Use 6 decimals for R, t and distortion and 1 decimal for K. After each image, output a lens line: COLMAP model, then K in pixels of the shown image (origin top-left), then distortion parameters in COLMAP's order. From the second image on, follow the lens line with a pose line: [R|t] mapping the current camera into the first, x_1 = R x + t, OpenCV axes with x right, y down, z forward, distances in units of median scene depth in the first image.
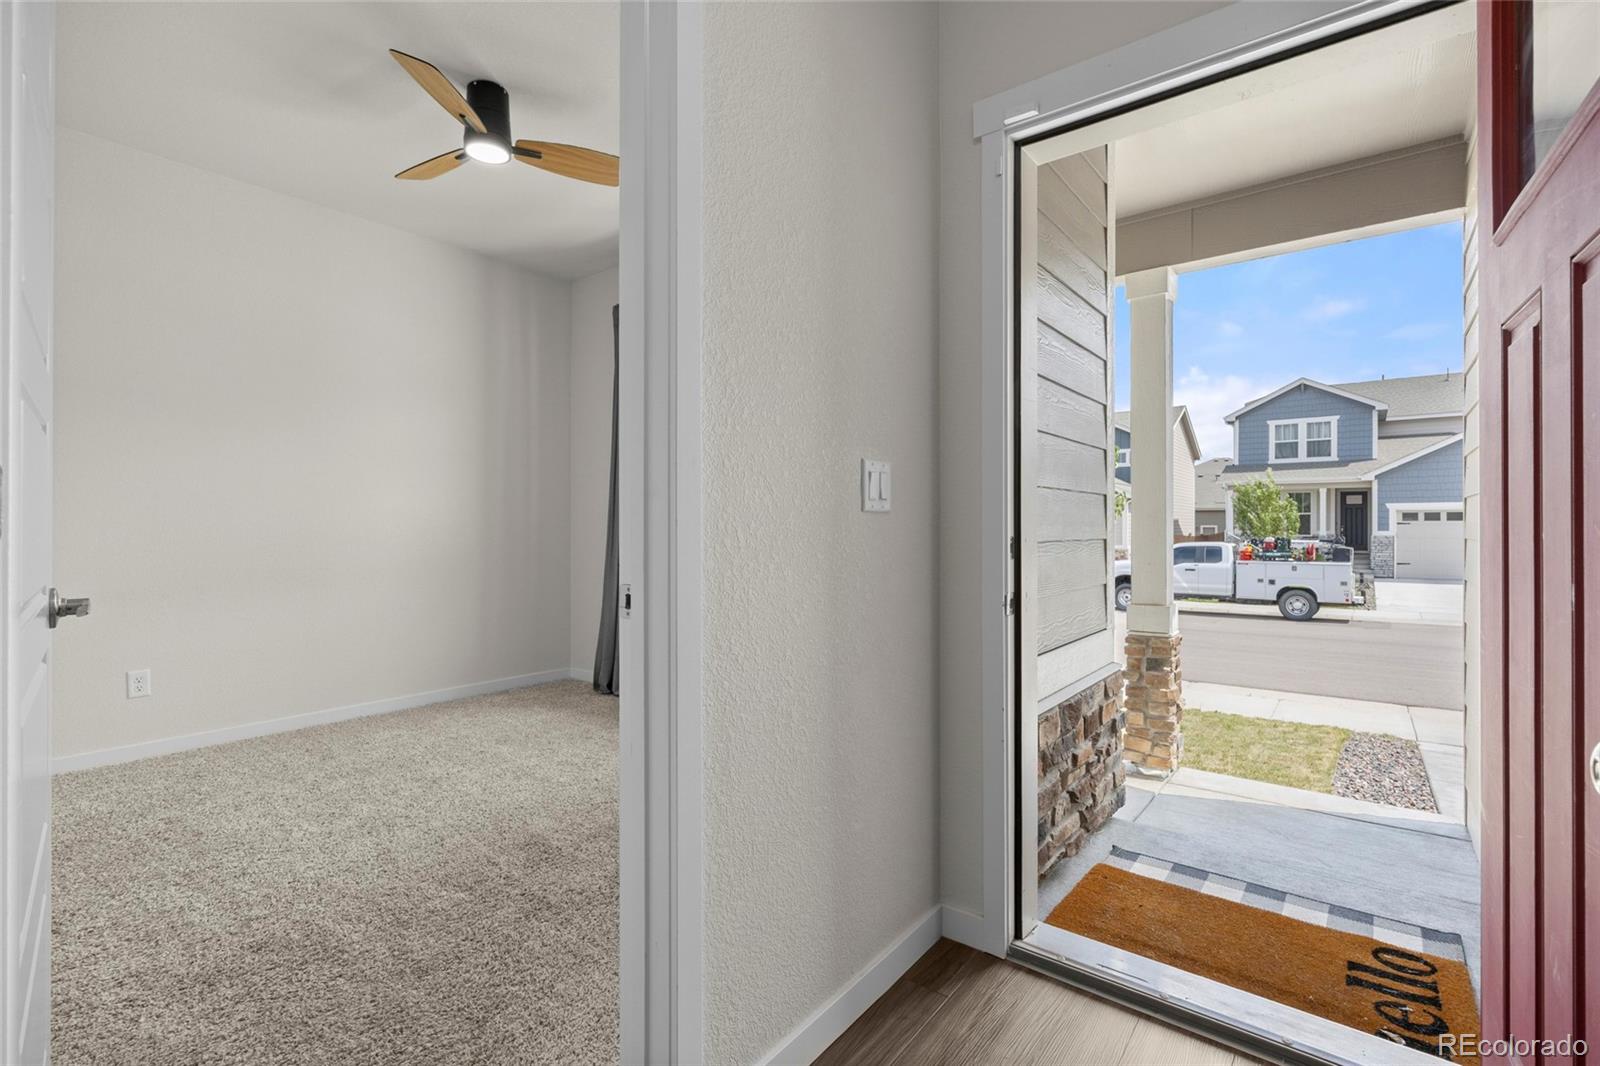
lens RADIAL K [[722.1, 0, 796.1], [0, 722.1, 535.1], [0, 0, 1]] dist [0.000957, 0.000085]
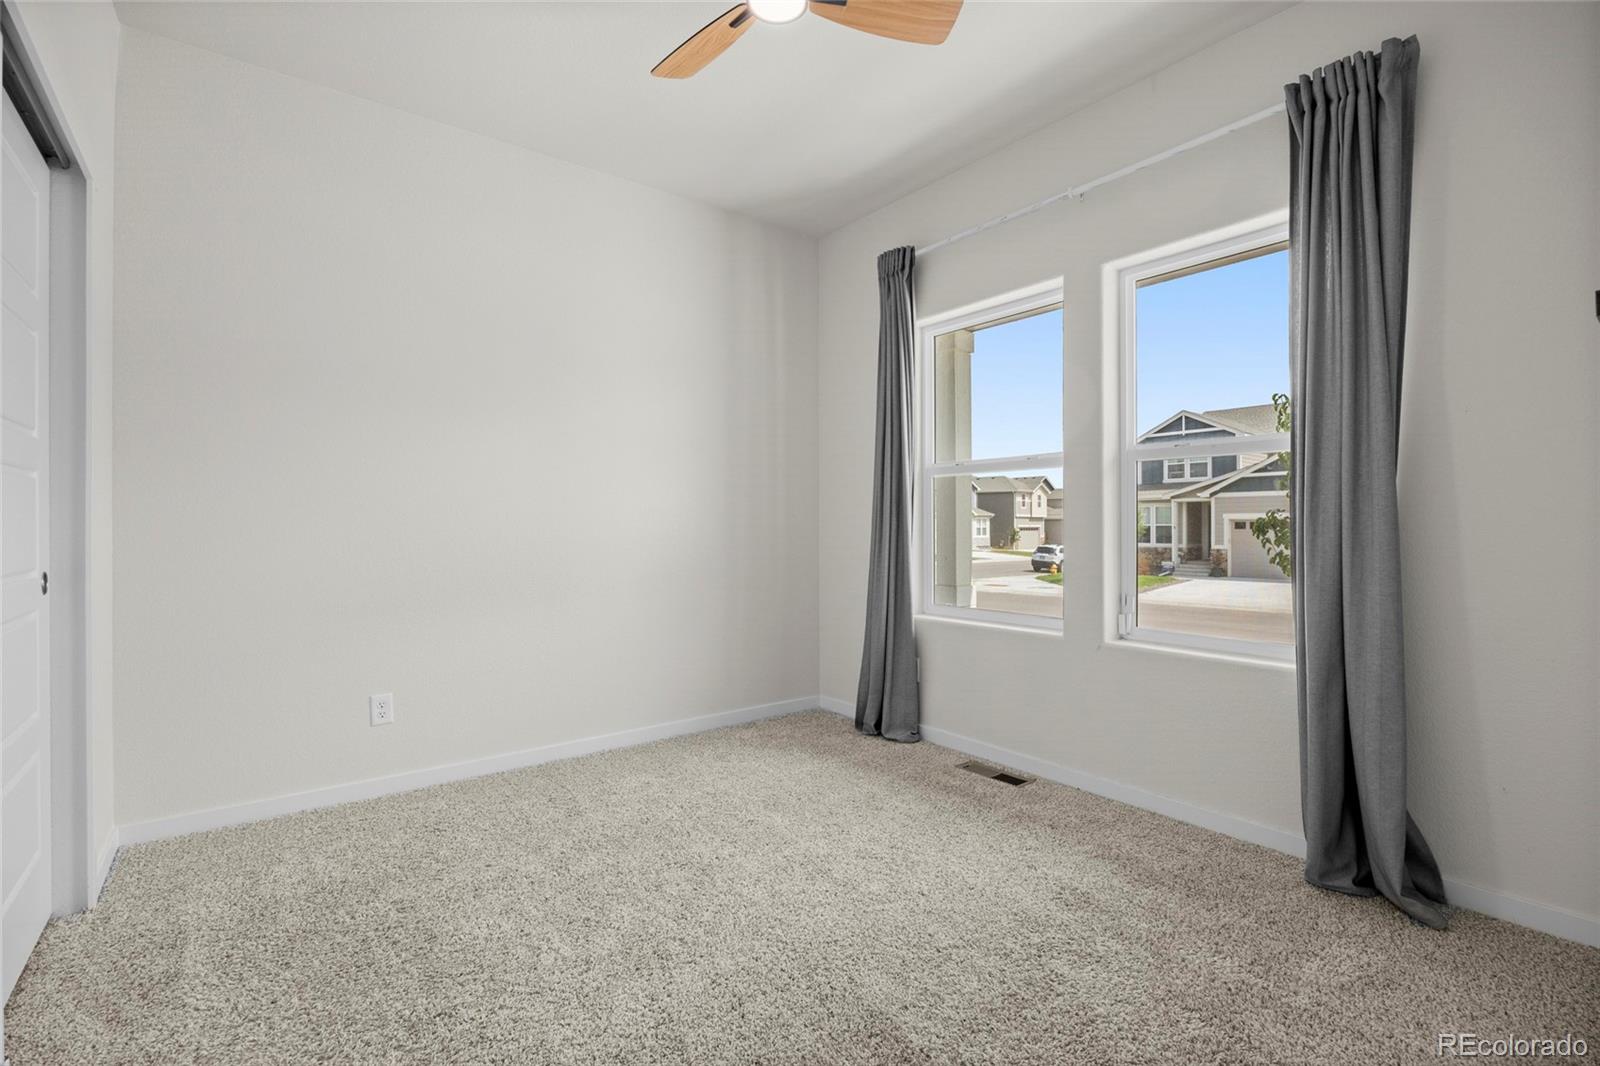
lens RADIAL K [[774.9, 0, 802.8], [0, 774.9, 530.3], [0, 0, 1]] dist [-0.001047, 0.000063]
pose [[0.964858, -0.003510, -0.262750, -0.168809], [0.001864, 0.999977, -0.006513, -0.003262], [0.262767, 0.005794, 0.964842, 0.225008]]
